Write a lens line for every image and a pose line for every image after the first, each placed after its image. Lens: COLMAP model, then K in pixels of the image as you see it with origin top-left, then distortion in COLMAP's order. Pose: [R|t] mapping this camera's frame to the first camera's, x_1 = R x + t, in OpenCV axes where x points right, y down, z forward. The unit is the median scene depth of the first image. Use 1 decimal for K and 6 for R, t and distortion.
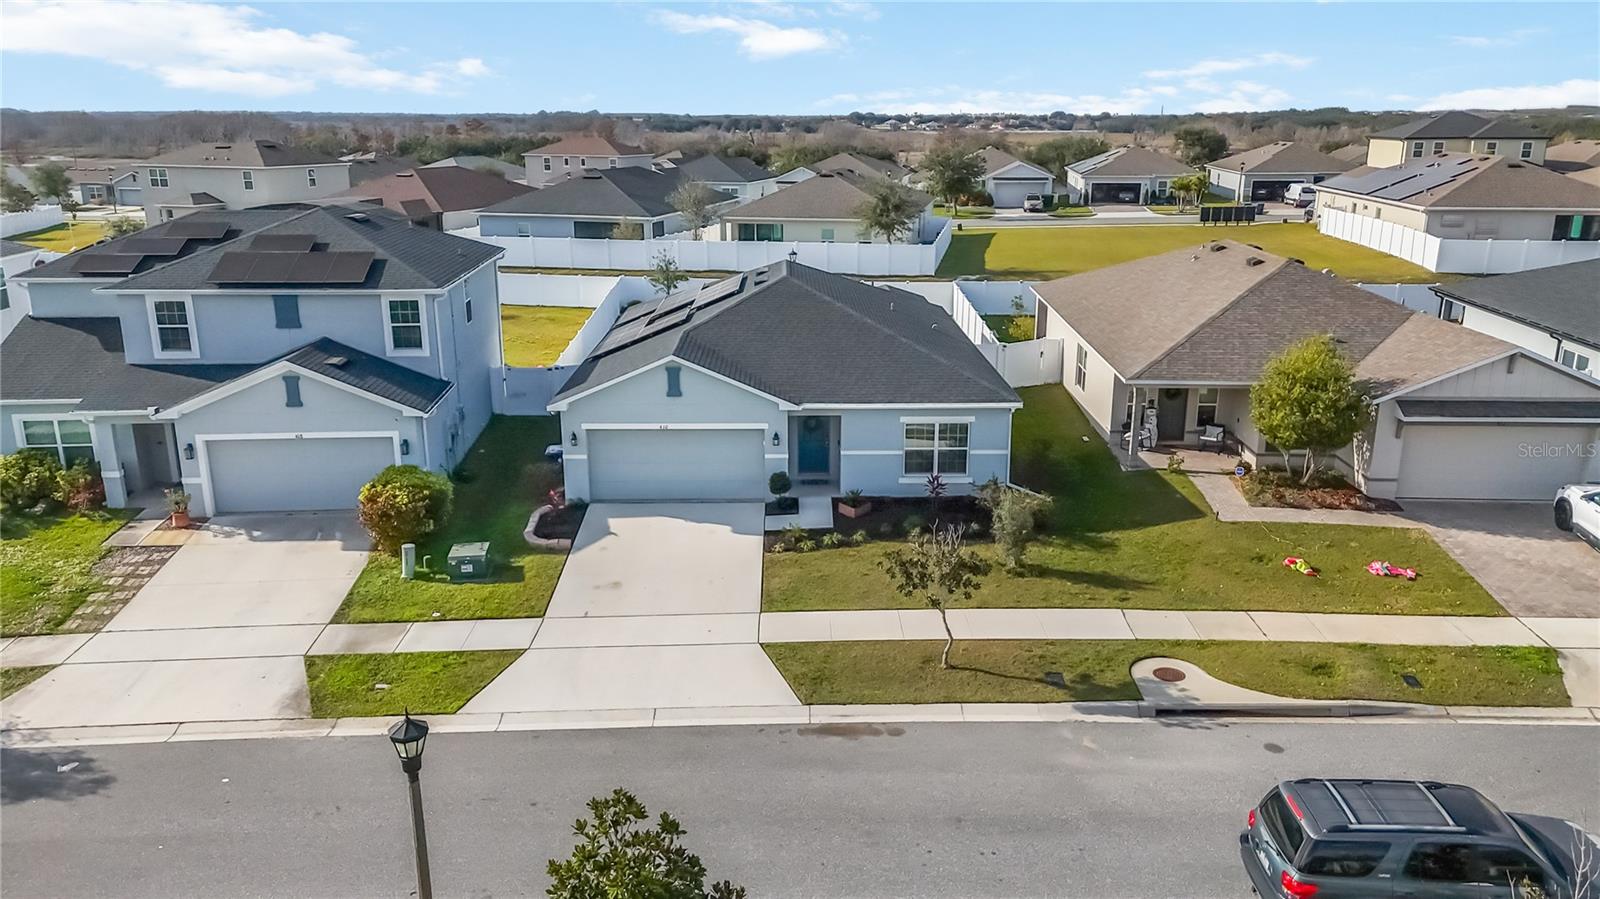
lens RADIAL K [[1177.0, 0, 807.1], [0, 1177.0, 447.7], [0, 0, 1]] dist [0.067632, -0.056833]
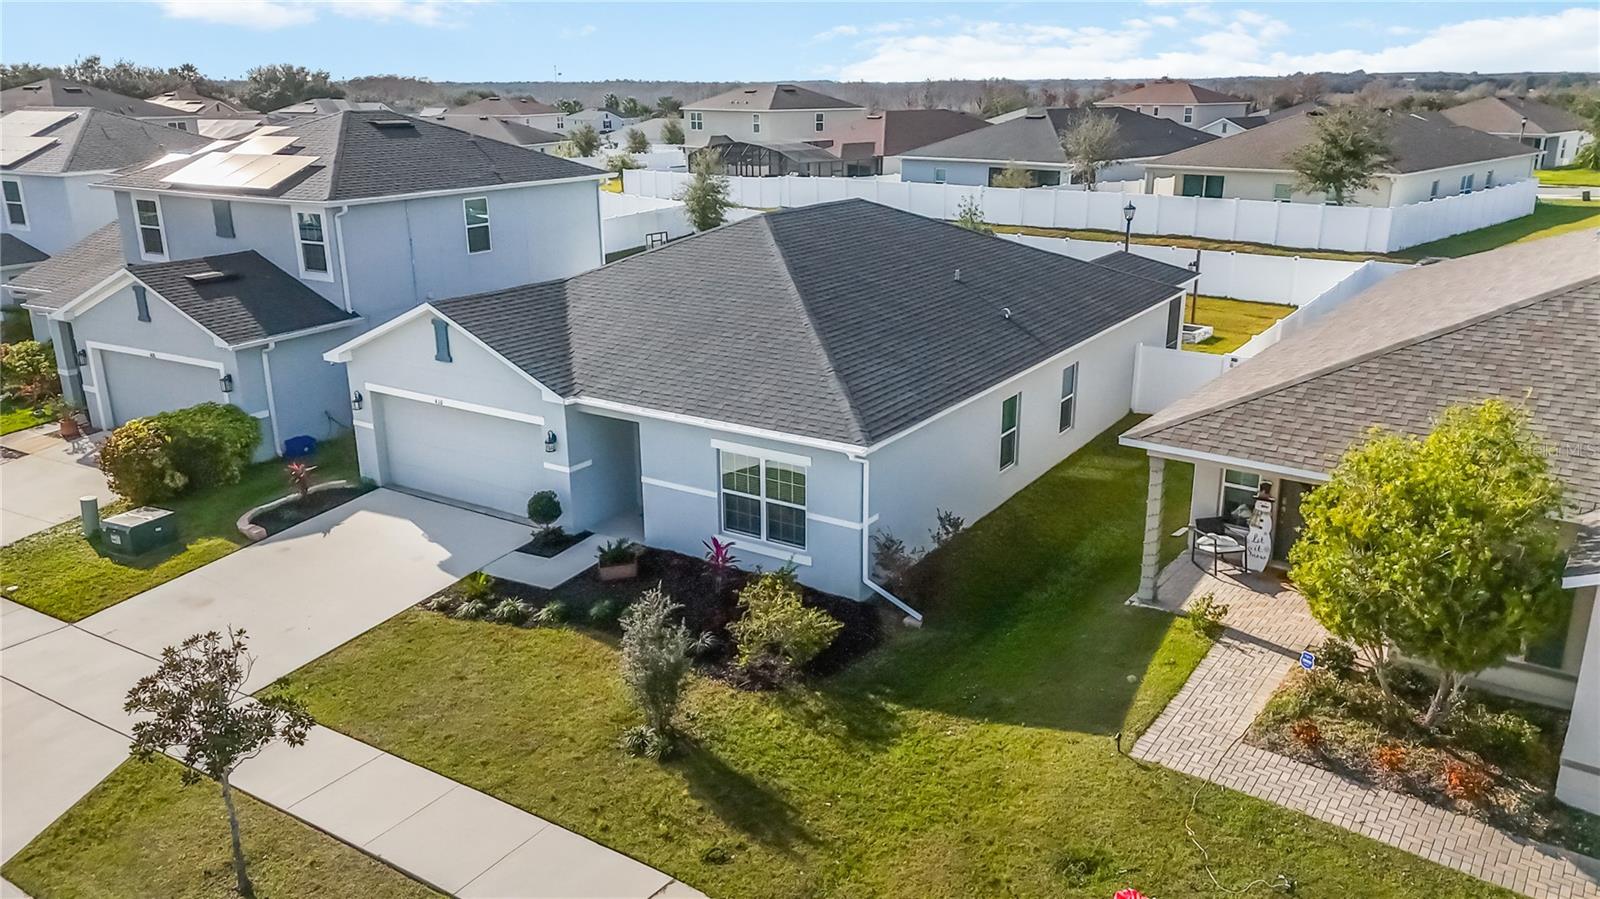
lens RADIAL K [[1177.0, 0, 807.1], [0, 1177.0, 447.7], [0, 0, 1]] dist [0.067632, -0.056833]
pose [[0.830706, 0.159090, -0.533496, 0.457163], [-0.144632, 0.987067, 0.069140, -0.072290], [0.537596, 0.019726, 0.842972, 0.498340]]
